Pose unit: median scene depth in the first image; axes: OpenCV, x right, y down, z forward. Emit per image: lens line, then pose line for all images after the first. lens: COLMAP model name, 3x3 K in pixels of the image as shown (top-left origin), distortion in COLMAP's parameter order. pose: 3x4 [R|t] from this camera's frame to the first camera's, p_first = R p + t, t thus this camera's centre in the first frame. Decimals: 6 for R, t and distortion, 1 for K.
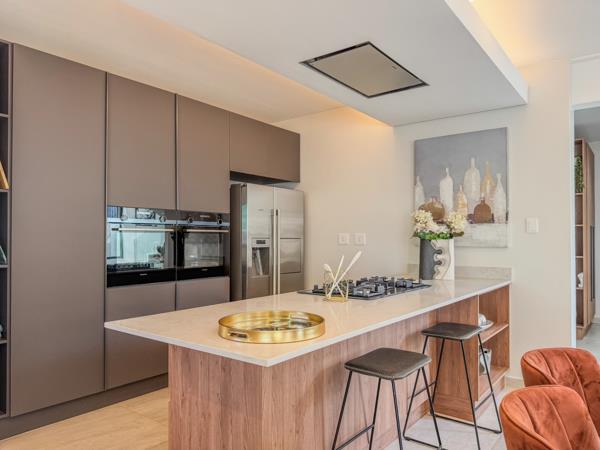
lens RADIAL K [[435.3, 0, 299.5], [0, 435.3, 229.7], [0, 0, 1]] dist [0.002186, -0.003920]
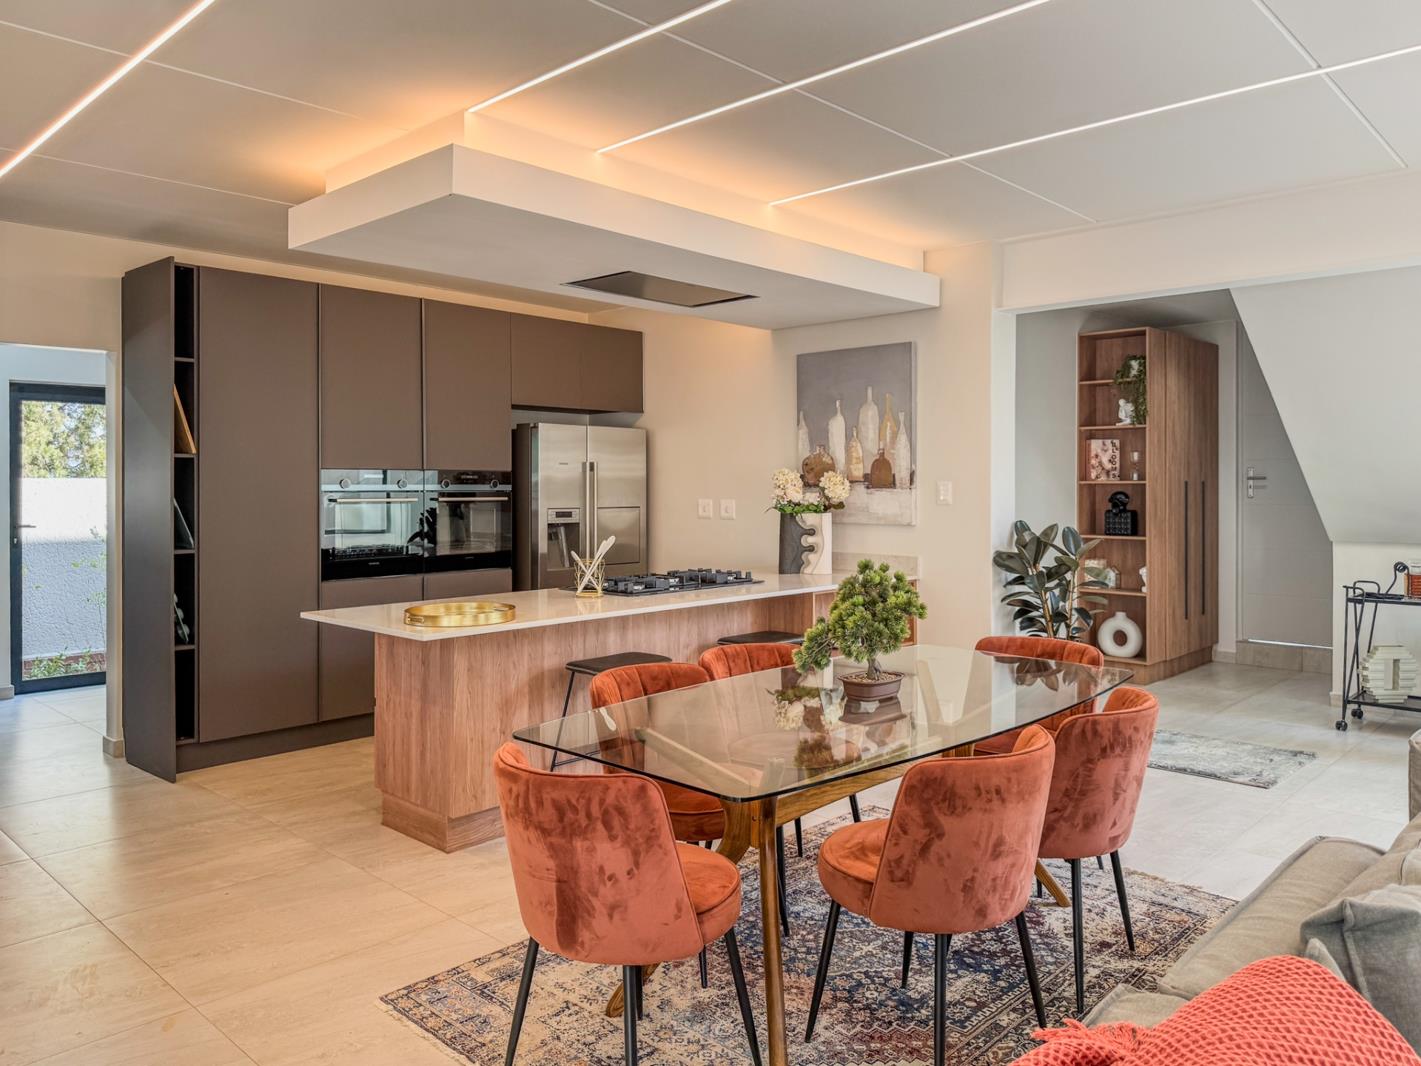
lens RADIAL K [[1031.0, 0, 726.5], [0, 1031.0, 473.3], [0, 0, 1]] dist [0.002186, -0.003920]
pose [[0.996261, -0.001640, -0.086384, 0.329339], [0.002258, 0.999973, 0.007059, -0.049507], [0.086370, -0.007228, 0.996237, -0.566389]]
